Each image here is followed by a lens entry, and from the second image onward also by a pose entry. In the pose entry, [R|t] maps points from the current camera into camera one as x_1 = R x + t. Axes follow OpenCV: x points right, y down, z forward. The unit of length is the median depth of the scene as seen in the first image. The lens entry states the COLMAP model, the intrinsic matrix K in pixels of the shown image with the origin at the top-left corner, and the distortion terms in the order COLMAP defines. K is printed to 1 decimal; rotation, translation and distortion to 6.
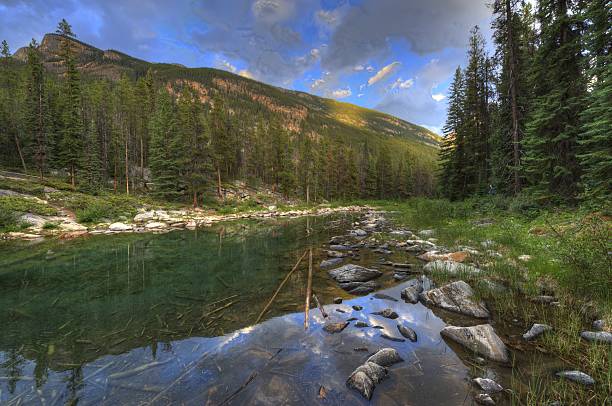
lens RADIAL K [[248.3, 0, 306.2], [0, 248.3, 203.4], [0, 0, 1]] dist [-0.010285, 0.000508]
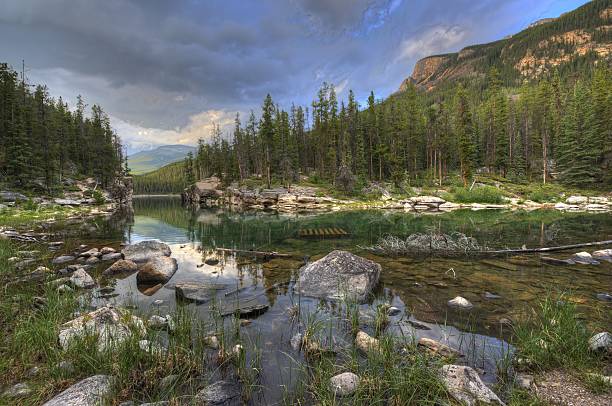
lens RADIAL K [[248.3, 0, 305.9], [0, 248.3, 203.9], [0, 0, 1]] dist [-0.010285, 0.000508]
pose [[0.339736, 0.042577, -0.939557, 0.053857], [-0.000903, 0.998989, 0.044944, 0.010414], [0.940520, -0.014421, 0.339431, -0.520936]]
